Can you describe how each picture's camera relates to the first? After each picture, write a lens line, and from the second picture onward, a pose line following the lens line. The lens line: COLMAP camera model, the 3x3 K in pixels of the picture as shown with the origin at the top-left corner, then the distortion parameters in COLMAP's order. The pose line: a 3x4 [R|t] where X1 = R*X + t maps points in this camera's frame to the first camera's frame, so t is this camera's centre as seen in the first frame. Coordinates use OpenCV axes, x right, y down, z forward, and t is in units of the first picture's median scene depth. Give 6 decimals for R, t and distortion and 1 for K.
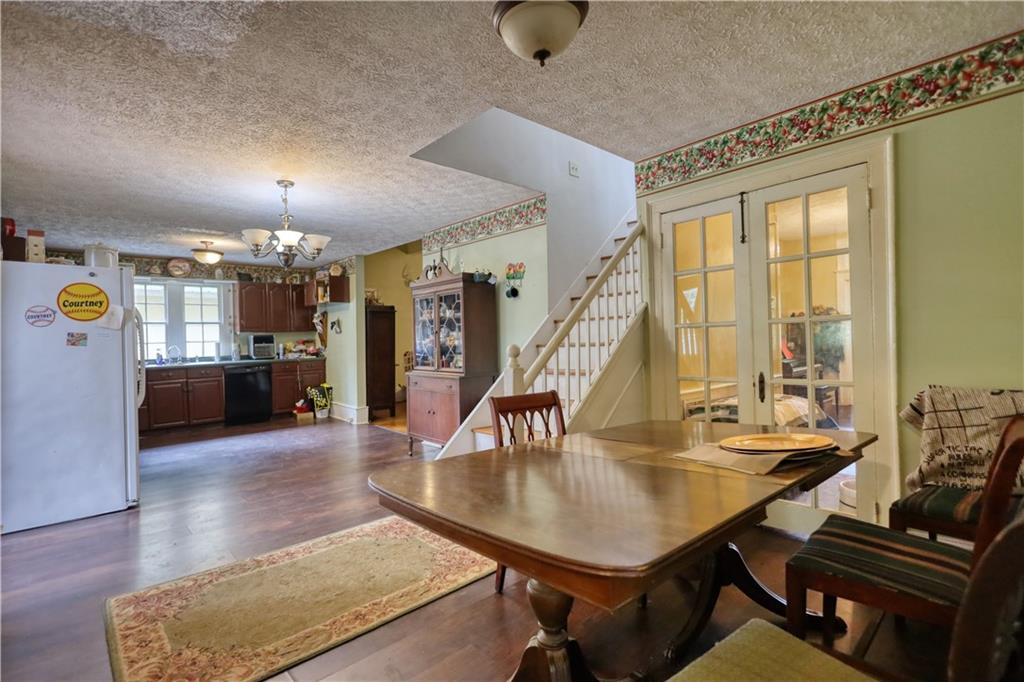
lens RADIAL K [[482.4, 0, 512.0], [0, 482.4, 341.0], [0, 0, 1]] dist [-0.000088, -0.000019]
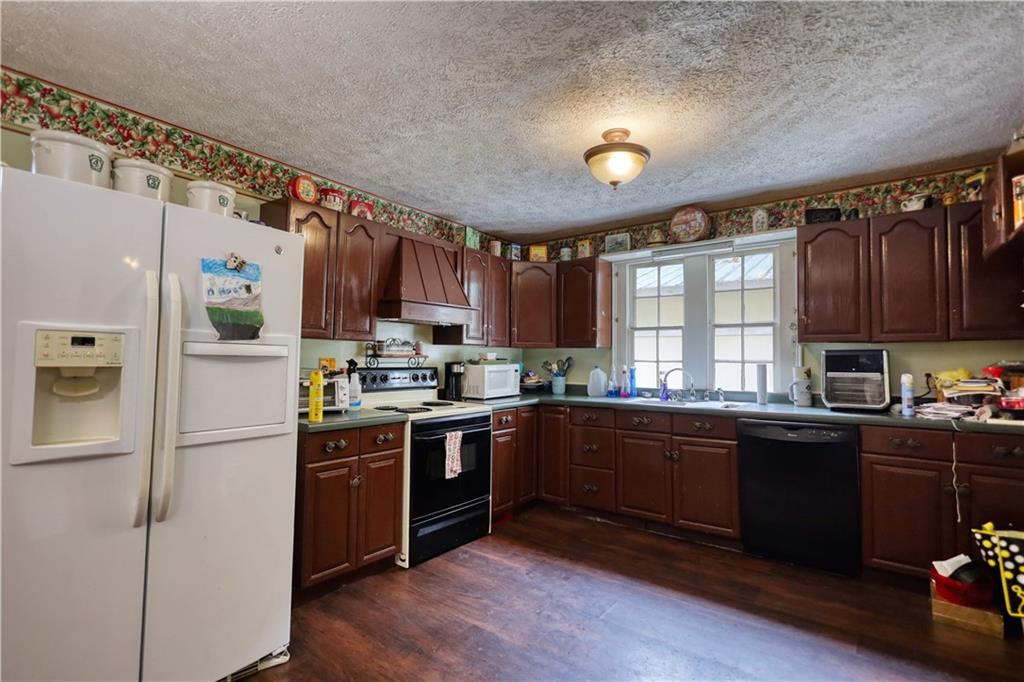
lens RADIAL K [[482.4, 0, 512.0], [0, 482.4, 341.0], [0, 0, 1]] dist [-0.000088, -0.000019]
pose [[0.166813, -0.008163, -0.985955, -0.180599], [-0.018463, 0.999765, -0.011401, -0.010073], [0.985816, 0.020106, 0.166623, 0.686300]]
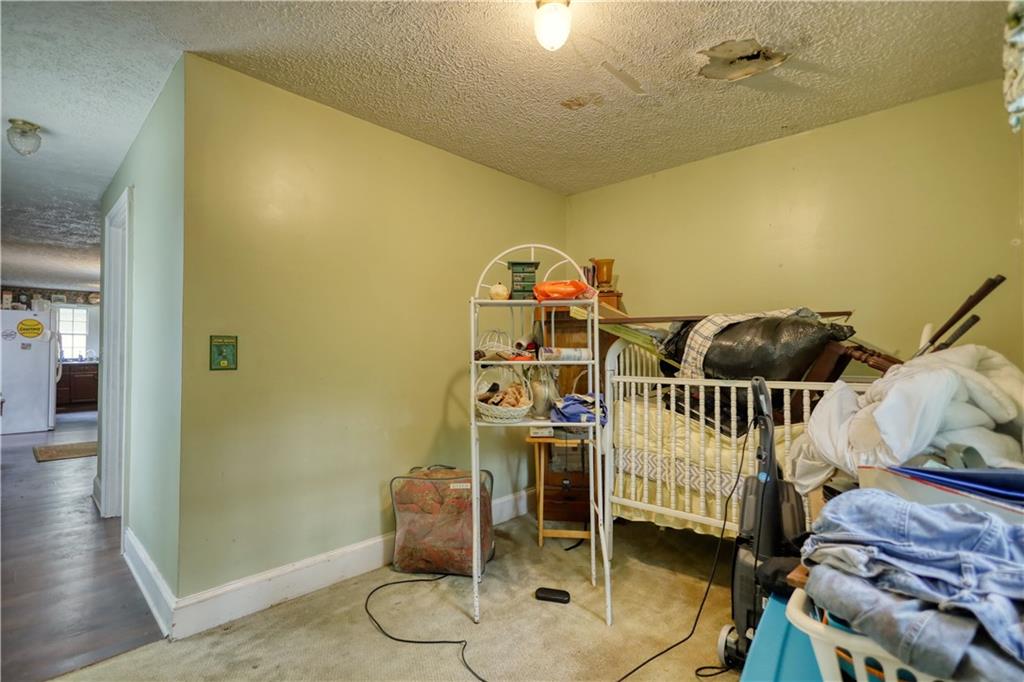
lens RADIAL K [[497.3, 0, 508.5], [0, 497.3, 352.7], [0, 0, 1]] dist [-0.000580, -0.000036]
pose [[0.998444, 0.037152, 0.041578, 0.523777], [-0.036926, 0.999299, -0.006188, -0.018760], [-0.041779, 0.004643, 0.999116, -0.591551]]
